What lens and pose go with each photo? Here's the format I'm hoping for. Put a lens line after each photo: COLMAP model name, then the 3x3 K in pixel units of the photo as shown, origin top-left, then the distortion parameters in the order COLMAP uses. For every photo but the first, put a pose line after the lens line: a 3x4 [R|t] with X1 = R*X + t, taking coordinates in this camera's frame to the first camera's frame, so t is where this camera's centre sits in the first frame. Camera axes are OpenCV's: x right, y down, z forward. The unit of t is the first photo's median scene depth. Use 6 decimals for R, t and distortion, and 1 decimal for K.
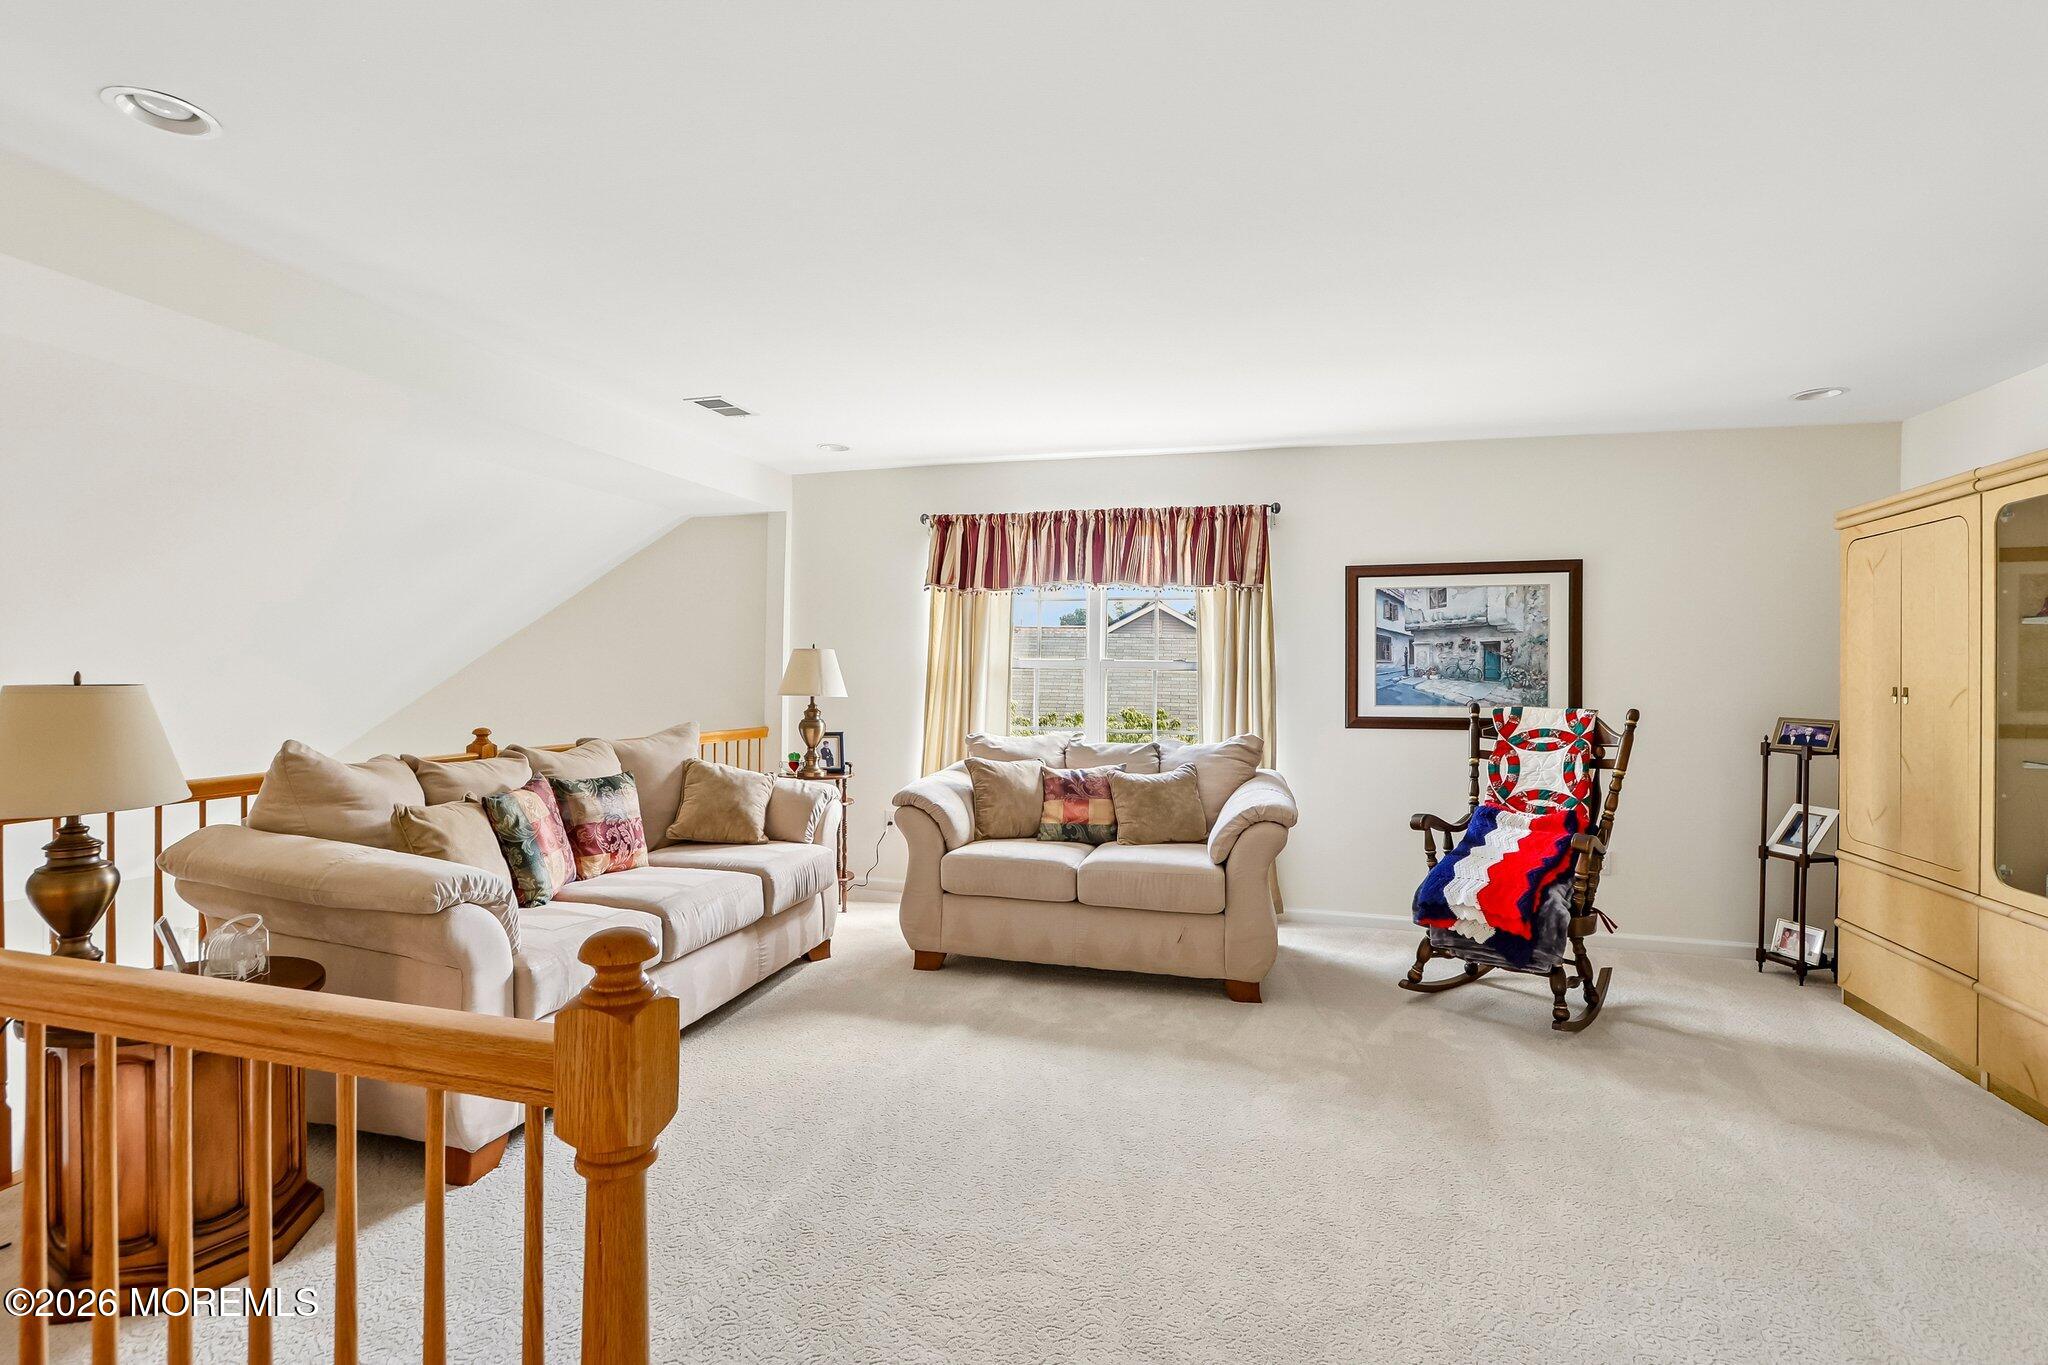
lens RADIAL K [[959.1, 0, 1021.7], [0, 959.1, 674.6], [0, 0, 1]] dist [-0.022026, 0.004826]
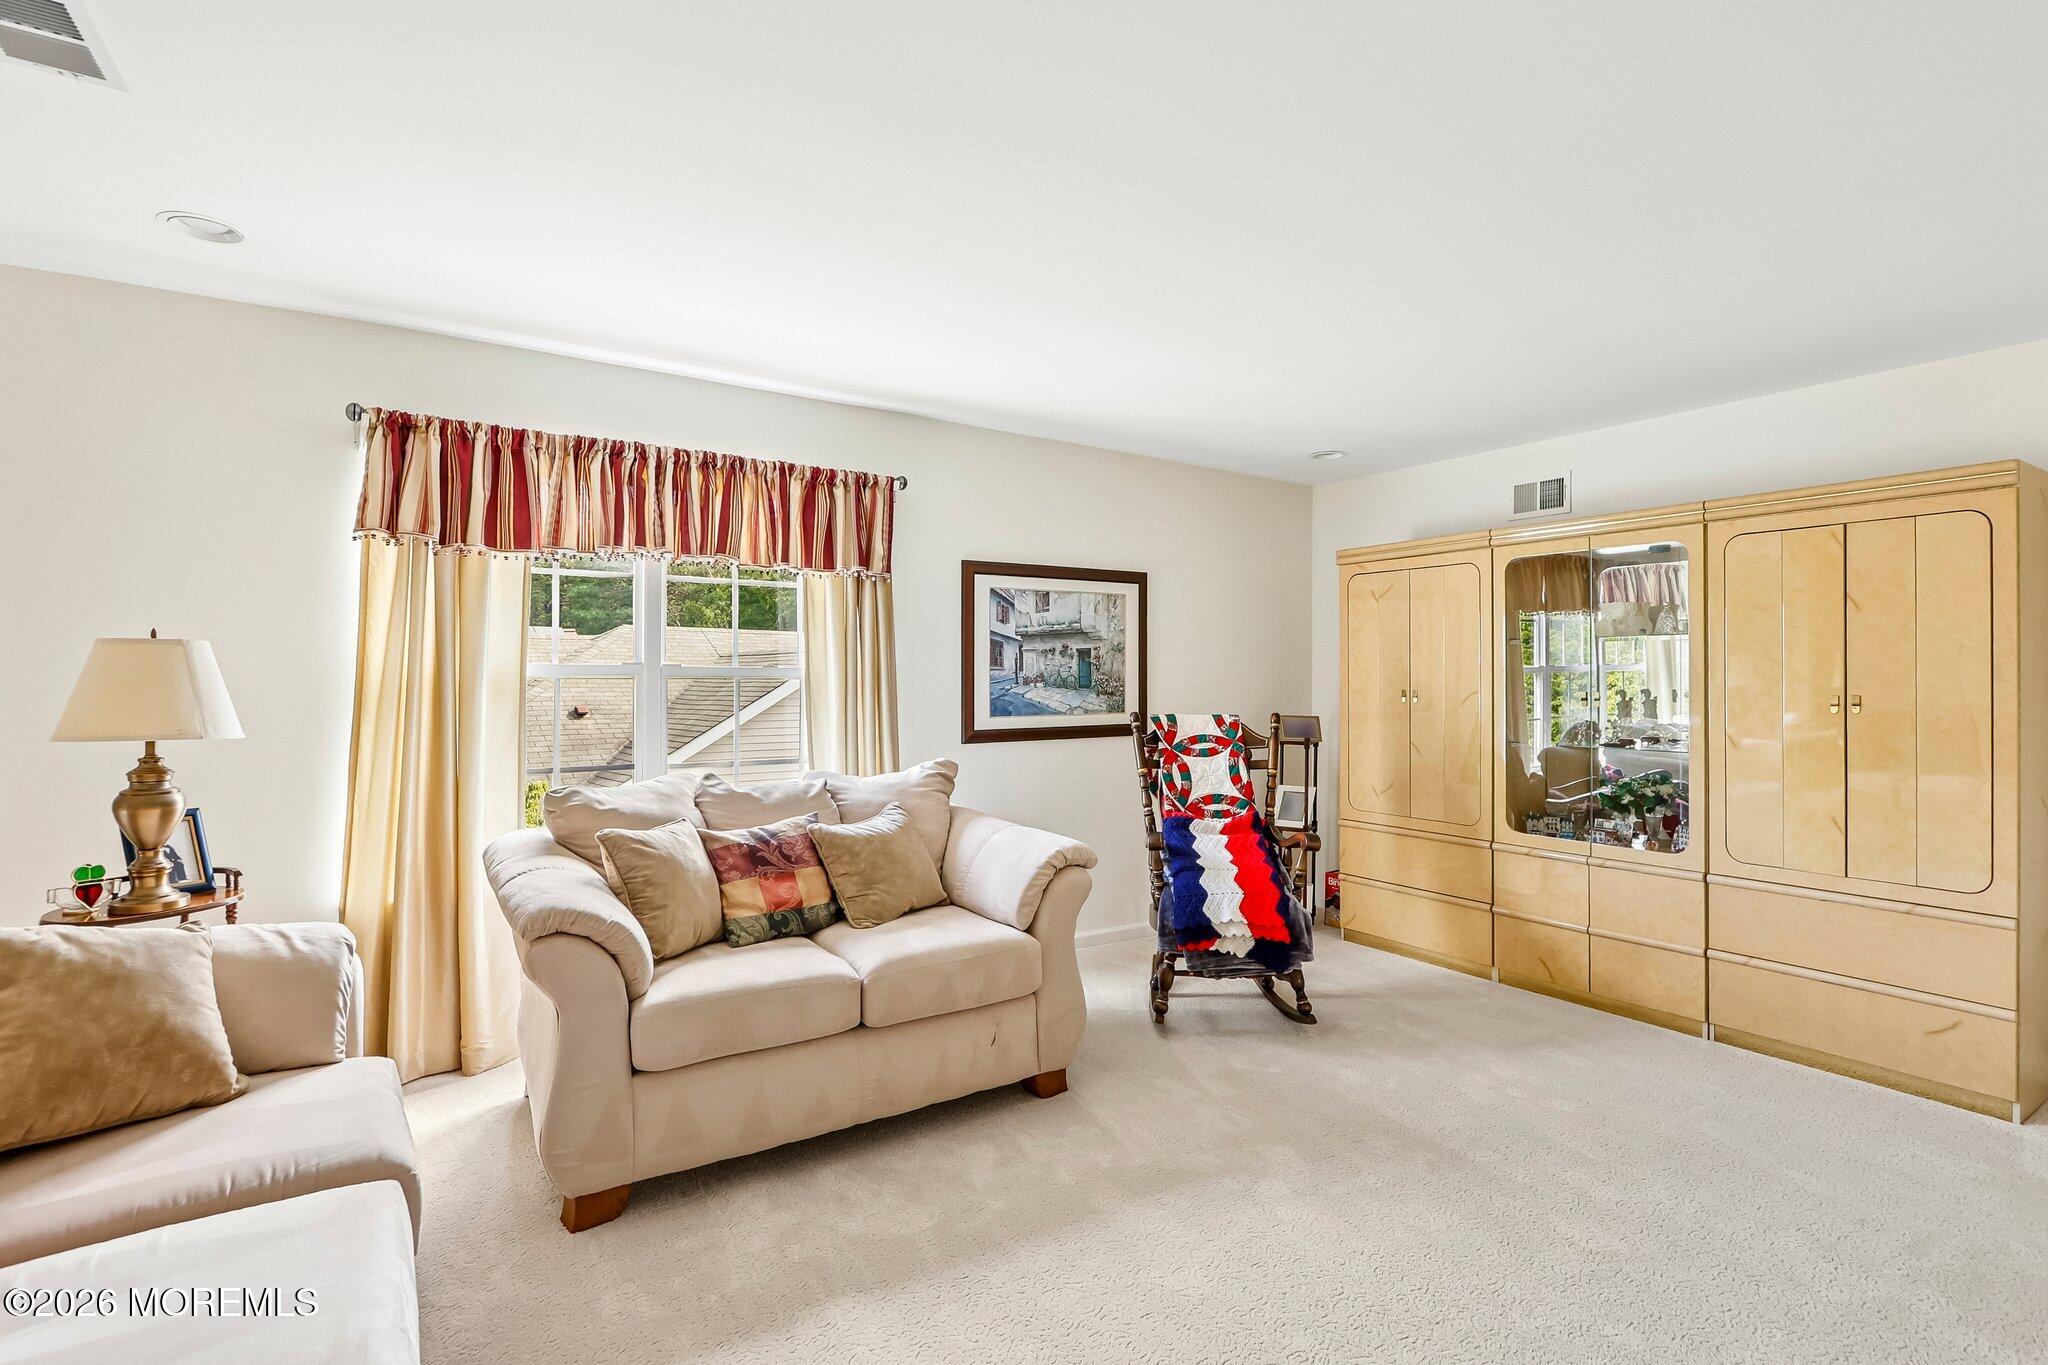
lens RADIAL K [[959.1, 0, 1029.8], [0, 959.1, 678.7], [0, 0, 1]] dist [-0.022026, 0.004826]
pose [[0.656041, -0.006418, 0.754698, -0.331943], [0.005545, 0.999978, 0.003684, -0.008081], [-0.754705, 0.001768, 0.656062, 0.425548]]
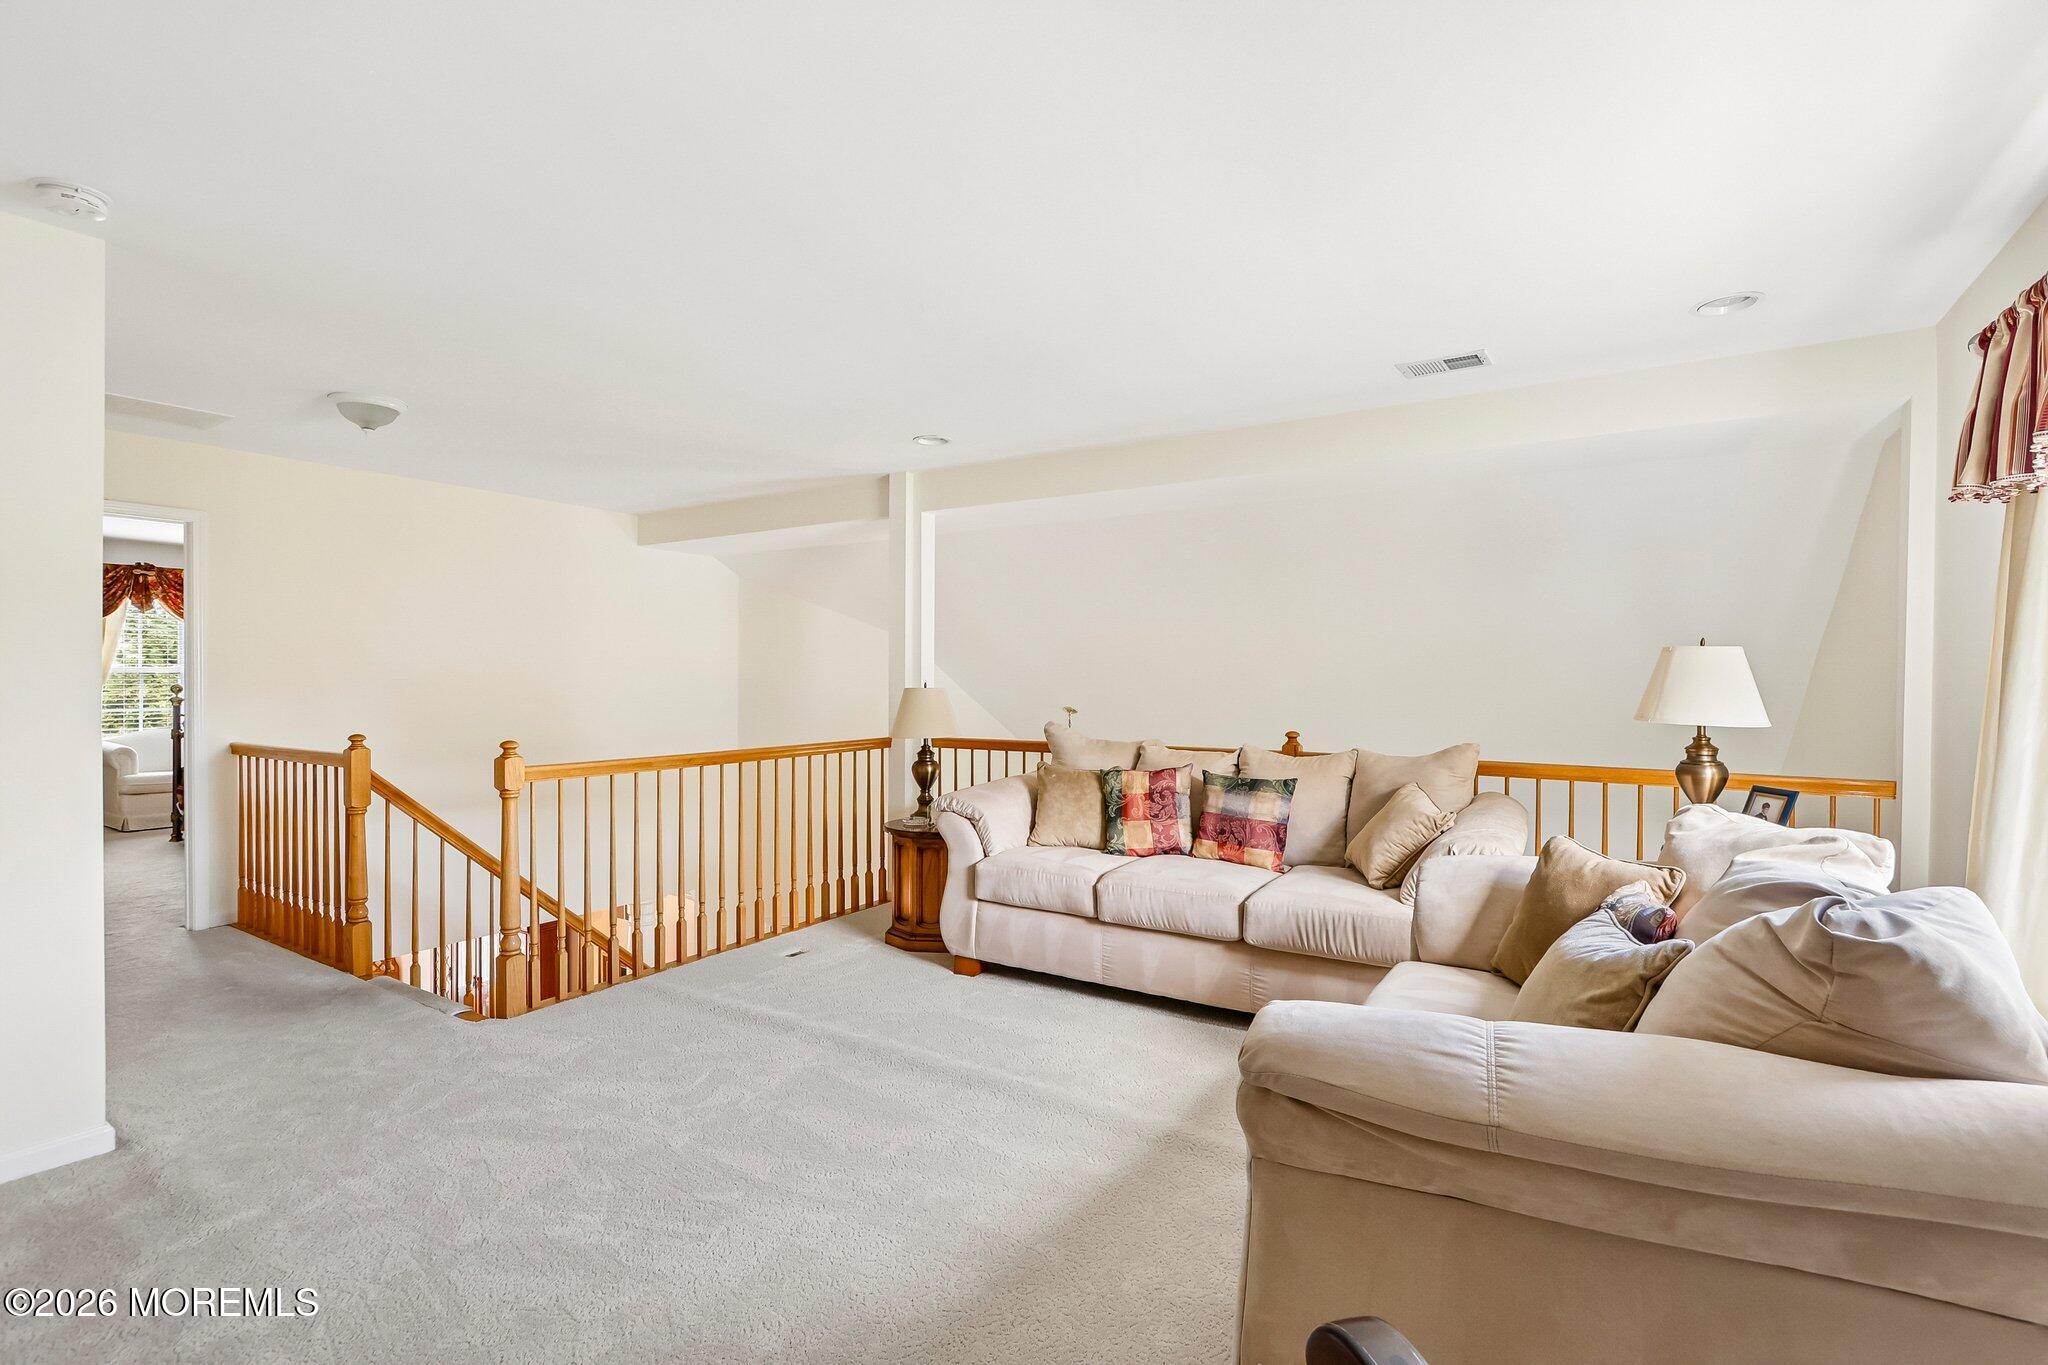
lens RADIAL K [[959.1, 0, 1015.4], [0, 959.1, 683.5], [0, 0, 1]] dist [-0.022026, 0.004826]
pose [[-0.303835, -0.004037, -0.952716, 0.581332], [-0.006554, 0.999976, -0.002147, 0.001685], [0.952702, 0.005592, -0.303855, 0.890064]]
